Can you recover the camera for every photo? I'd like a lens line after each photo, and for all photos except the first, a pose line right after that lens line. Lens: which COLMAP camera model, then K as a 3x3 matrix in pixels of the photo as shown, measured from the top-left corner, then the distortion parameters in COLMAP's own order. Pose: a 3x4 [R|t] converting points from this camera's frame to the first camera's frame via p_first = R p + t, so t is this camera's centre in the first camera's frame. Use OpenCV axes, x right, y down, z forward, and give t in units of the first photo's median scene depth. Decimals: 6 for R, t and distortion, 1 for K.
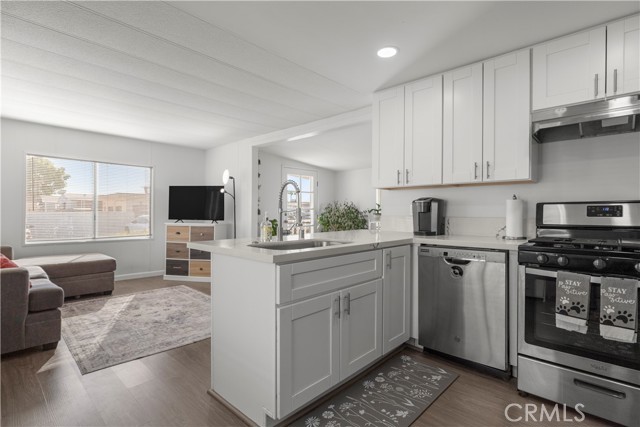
lens RADIAL K [[310.2, 0, 326.7], [0, 310.2, 215.9], [0, 0, 1]] dist [-0.001171, 0.000125]
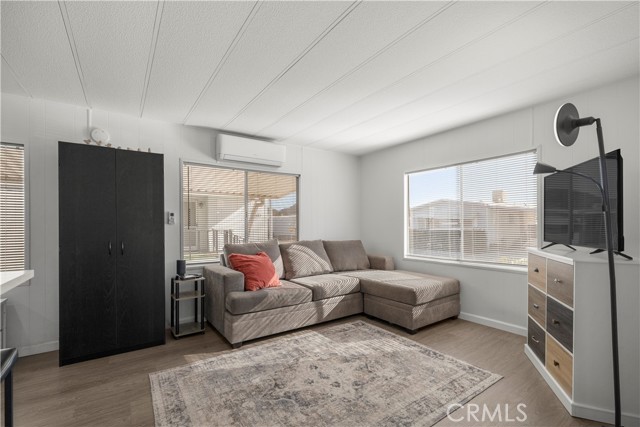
lens RADIAL K [[278.6, 0, 312.7], [0, 278.6, 224.6], [0, 0, 1]] dist [-0.000008, 0.000000]
pose [[-0.217144, -0.003155, -0.976134, 0.082145], [-0.003918, 0.999990, -0.002360, -0.036898], [0.976132, 0.003312, -0.217154, 1.648411]]
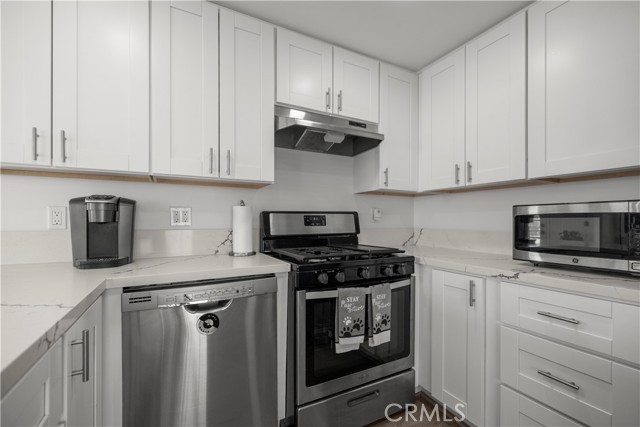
lens RADIAL K [[278.6, 0, 317.3], [0, 278.6, 219.5], [0, 0, 1]] dist [-0.000008, 0.000000]
pose [[0.326522, -0.001134, 0.945189, -0.016740], [0.010383, 0.999943, -0.002387, -0.014267], [-0.945133, 0.010594, 0.326515, 0.594002]]
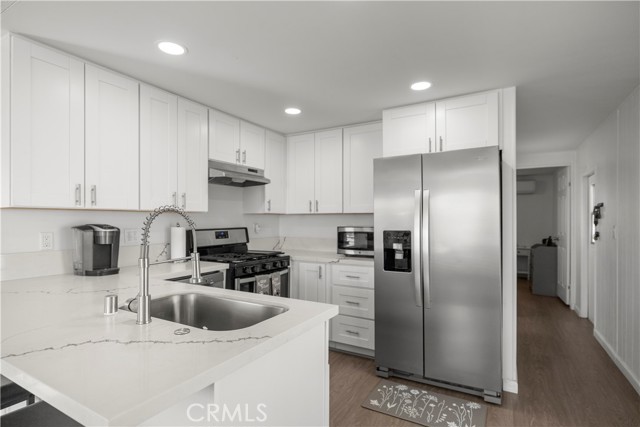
lens RADIAL K [[333.2, 0, 320.0], [0, 333.2, 219.9], [0, 0, 1]] dist [-0.003381, -0.000772]
pose [[-0.228003, -0.005677, 0.973644, -0.707017], [0.009377, 0.999924, 0.008026, -0.085442], [-0.973615, 0.010960, -0.227932, 0.794587]]
